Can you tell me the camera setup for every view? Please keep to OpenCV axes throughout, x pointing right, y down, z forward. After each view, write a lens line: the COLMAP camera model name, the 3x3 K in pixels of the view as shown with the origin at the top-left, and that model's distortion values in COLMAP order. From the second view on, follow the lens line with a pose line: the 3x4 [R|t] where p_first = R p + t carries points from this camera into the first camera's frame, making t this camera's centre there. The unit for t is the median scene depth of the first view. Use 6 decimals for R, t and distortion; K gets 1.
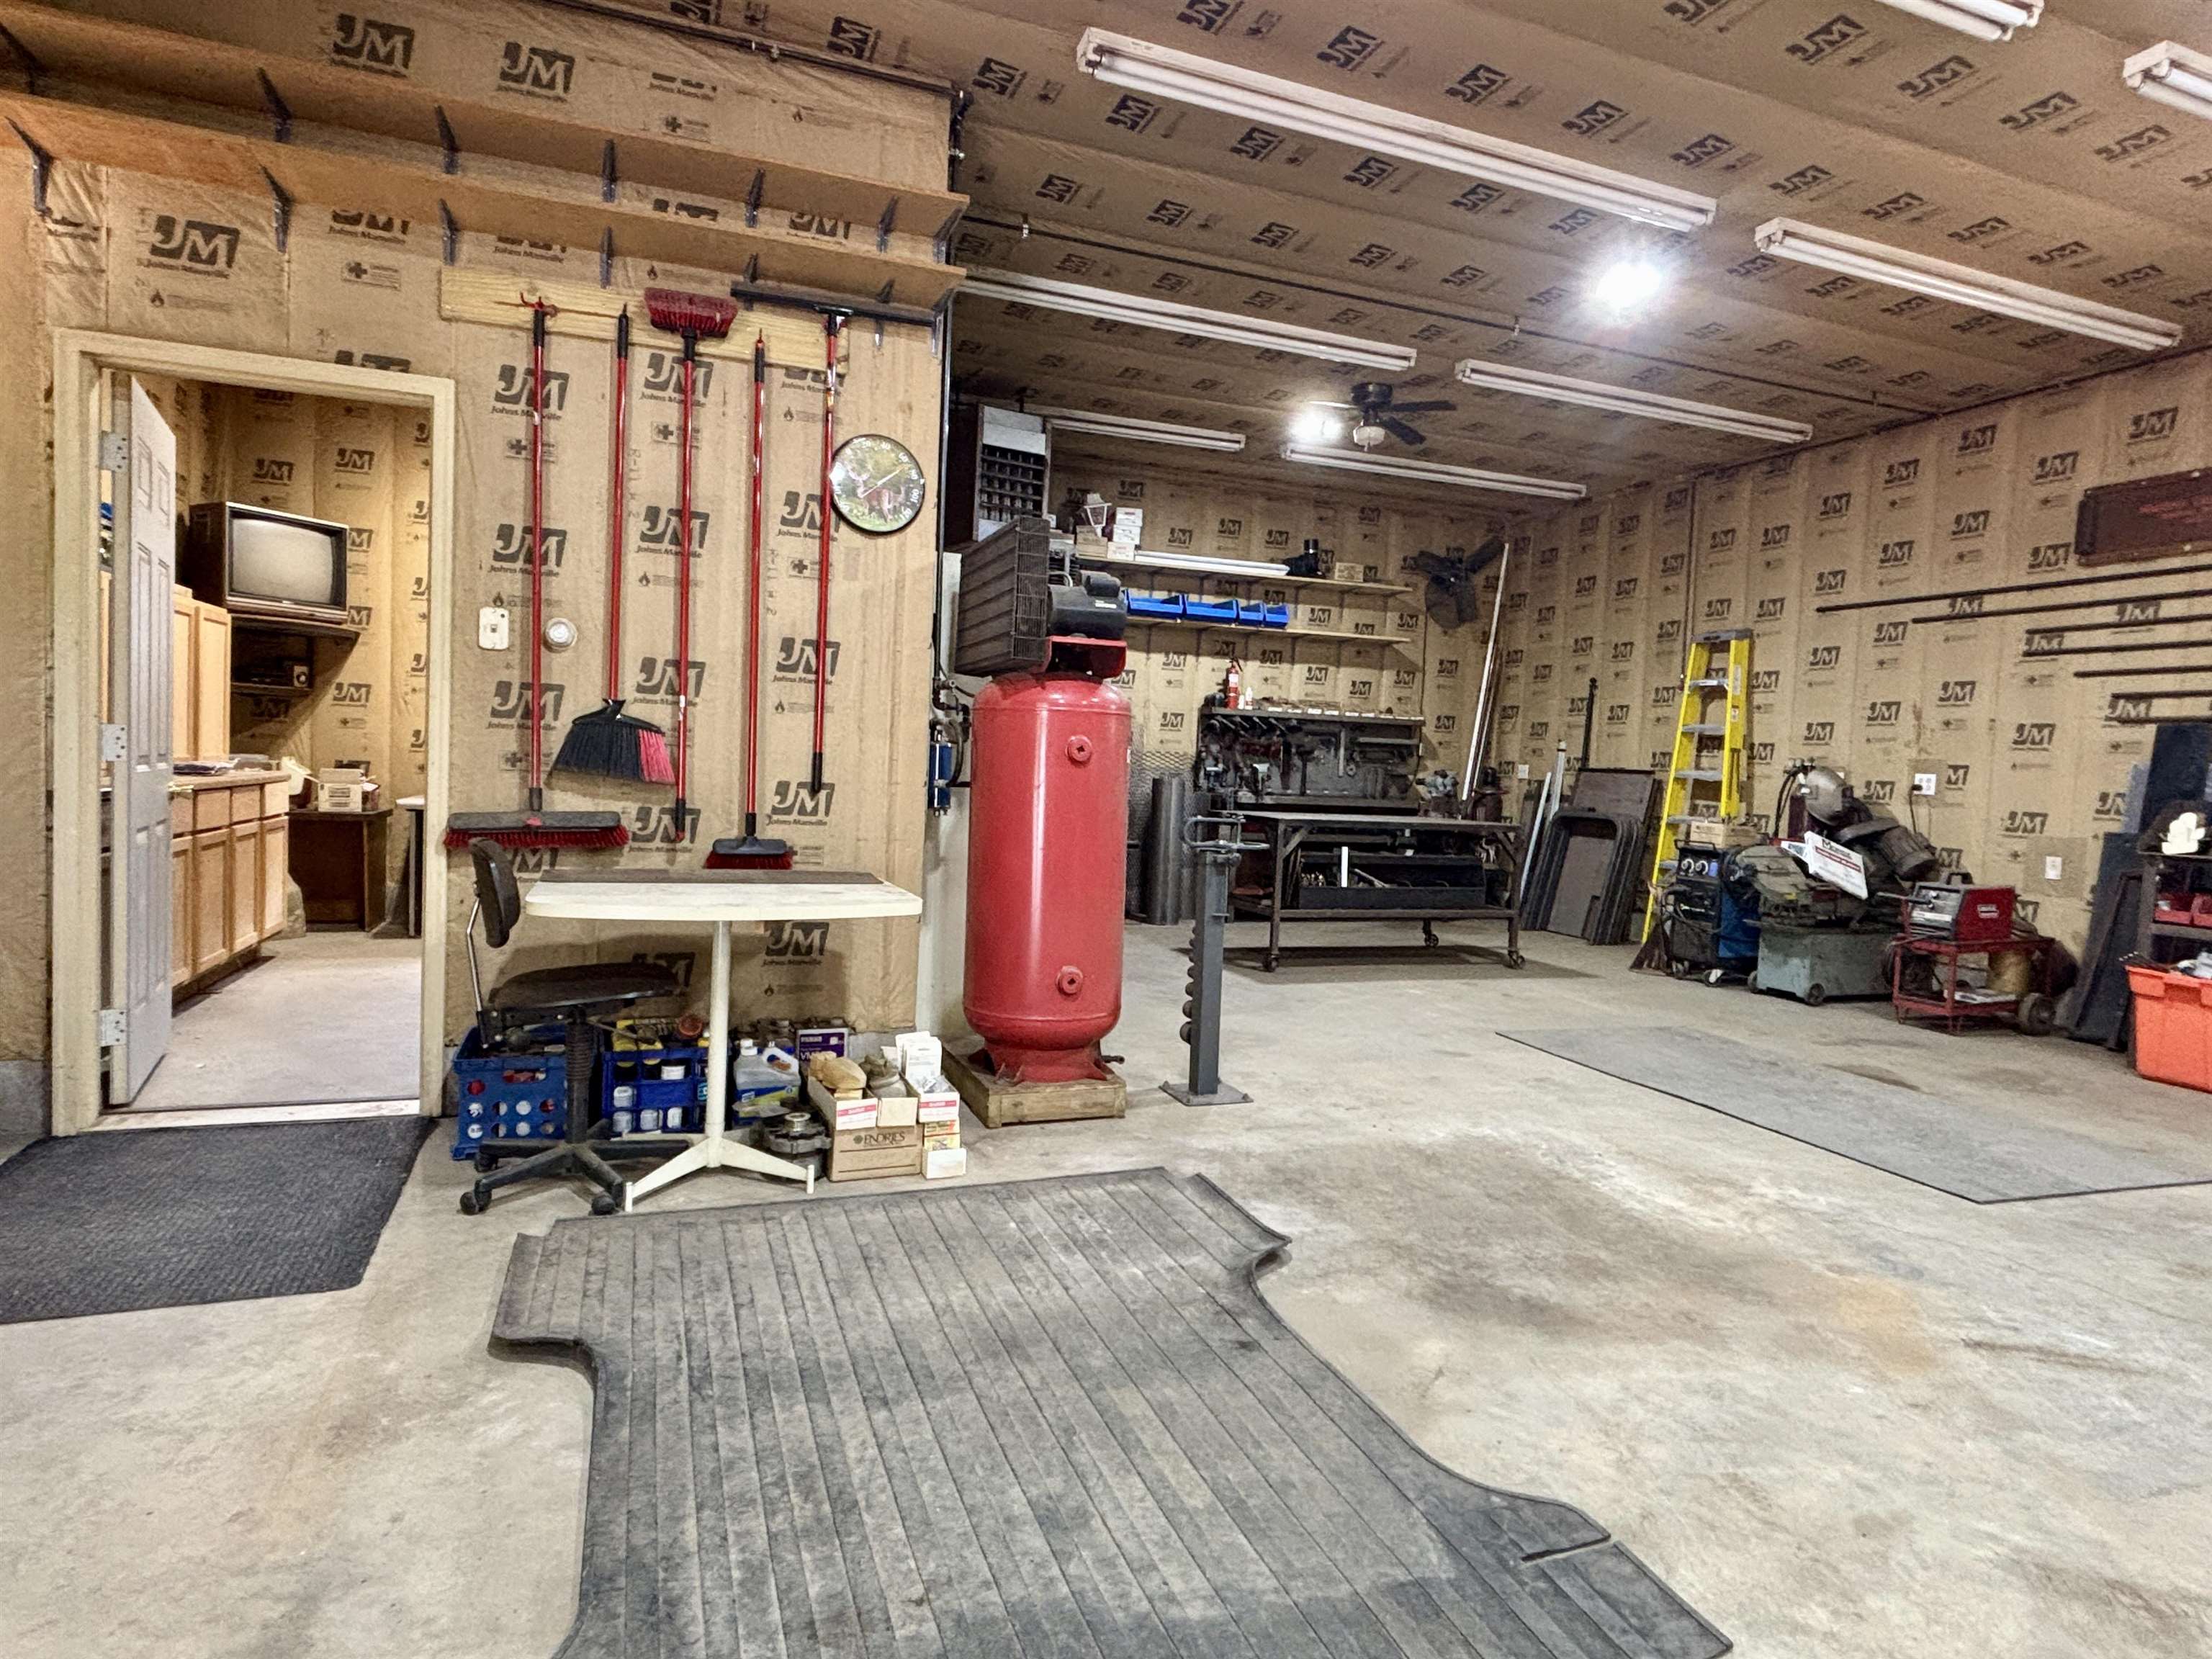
lens RADIAL K [[1231.3, 0, 1100.7], [0, 1231.3, 825.5], [0, 0, 1]] dist [0.004269, 0.000392]
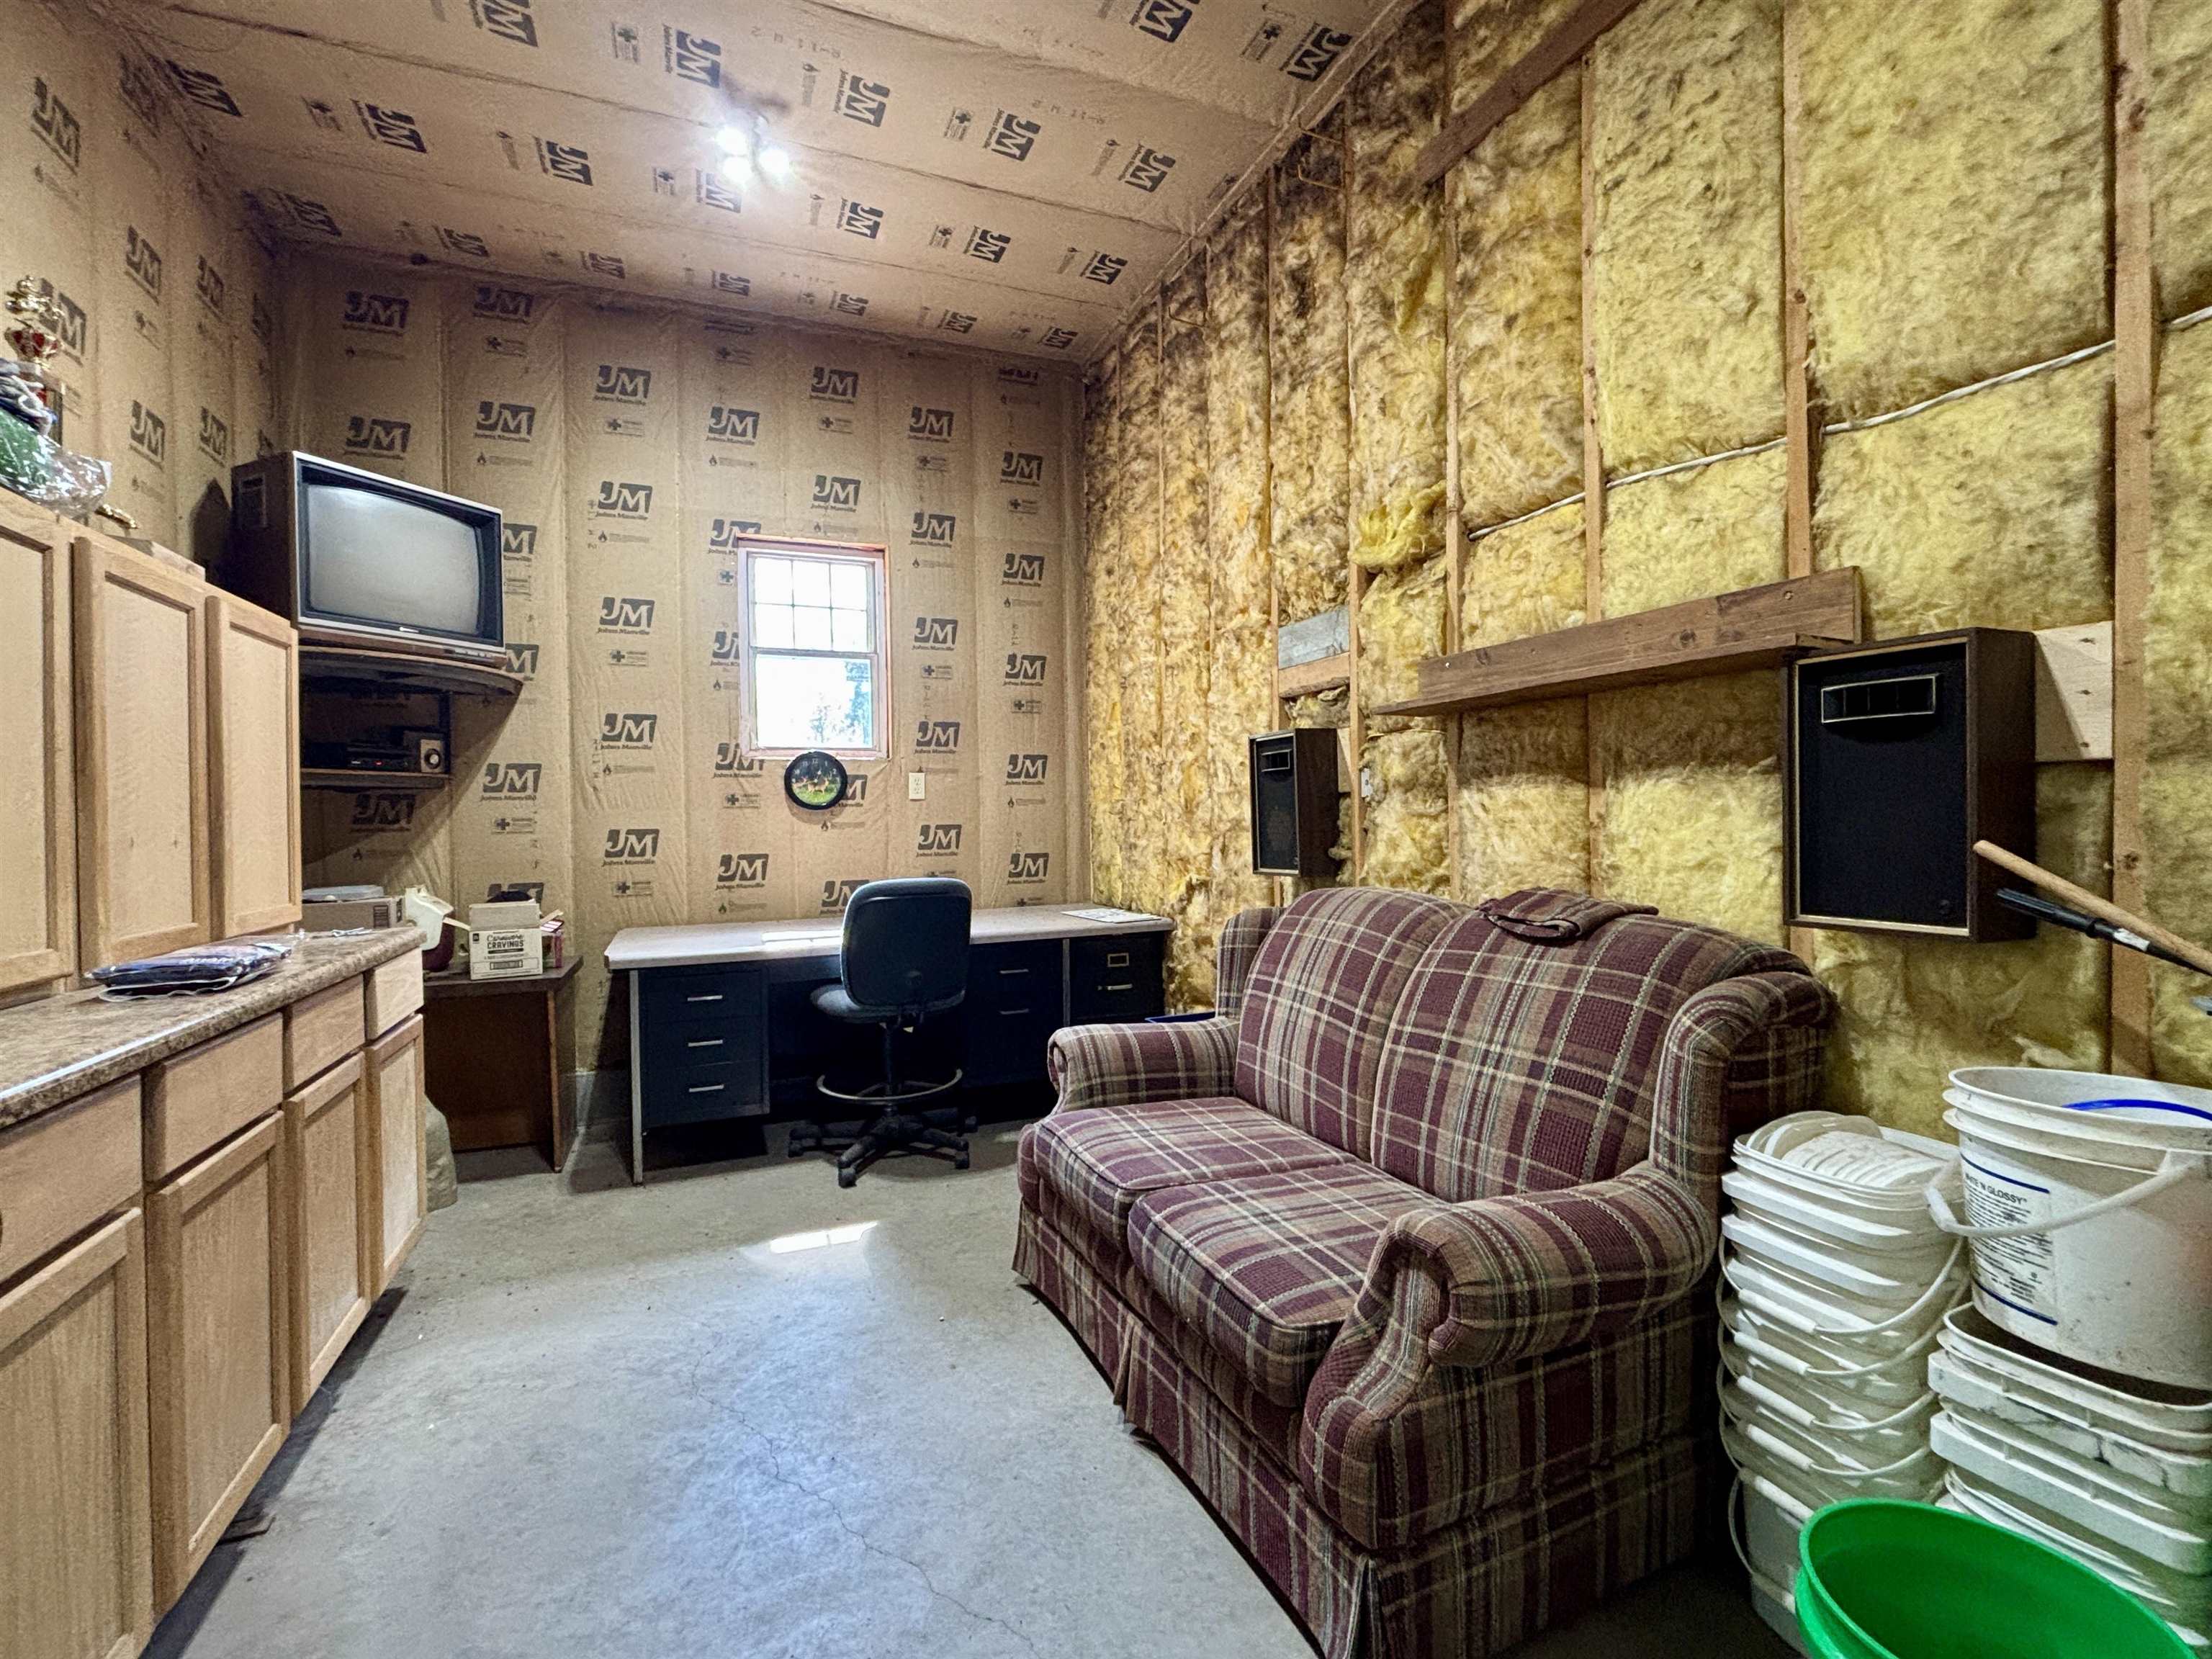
lens RADIAL K [[1018.3, 0, 1109.9], [0, 1018.3, 825.8], [0, 0, 1]] dist [-0.000965, 0.004141]
pose [[0.998111, -0.057079, 0.022723, -0.173053], [0.057962, 0.997503, -0.040345, -0.024325], [-0.020363, 0.041586, 0.998927, 0.259612]]
